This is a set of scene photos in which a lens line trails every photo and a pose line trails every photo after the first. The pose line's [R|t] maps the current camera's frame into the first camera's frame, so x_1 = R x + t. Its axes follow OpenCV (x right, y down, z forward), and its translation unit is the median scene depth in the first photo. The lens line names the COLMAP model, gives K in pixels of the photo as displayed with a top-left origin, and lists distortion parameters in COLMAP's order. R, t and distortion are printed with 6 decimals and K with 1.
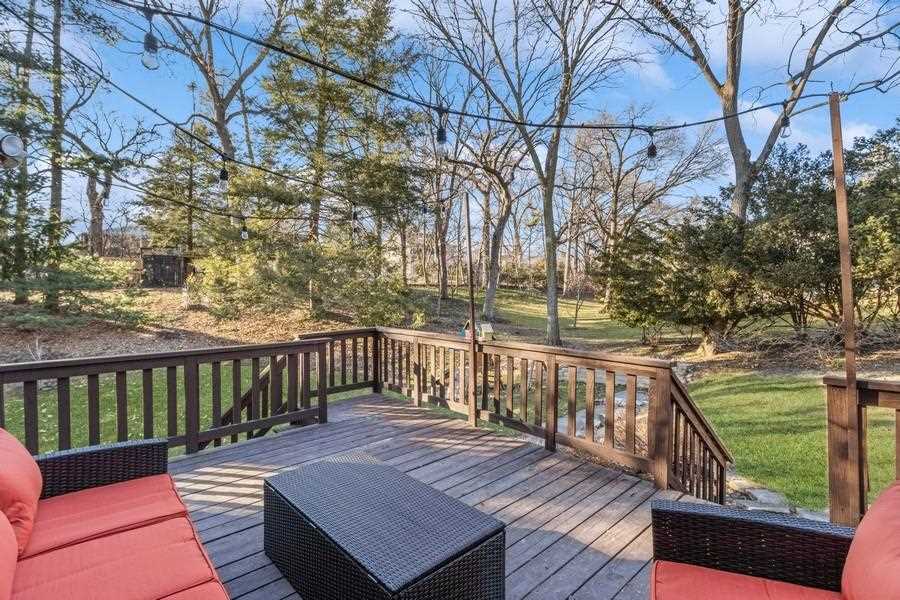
lens RADIAL K [[441.2, 0, 436.6], [0, 441.2, 300.0], [0, 0, 1]] dist [0.021805, -0.000286]
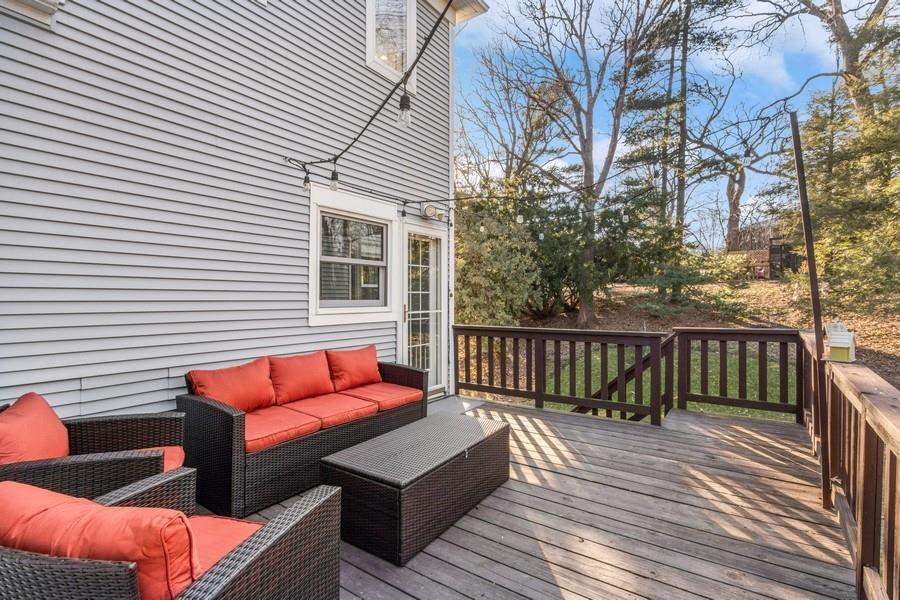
lens RADIAL K [[441.2, 0, 436.6], [0, 441.2, 300.0], [0, 0, 1]] dist [0.021805, -0.000286]
pose [[0.189383, 0.018080, -0.981737, 0.547286], [-0.003907, 0.999836, 0.017660, 0.006592], [0.981896, 0.000492, 0.189423, 0.381772]]
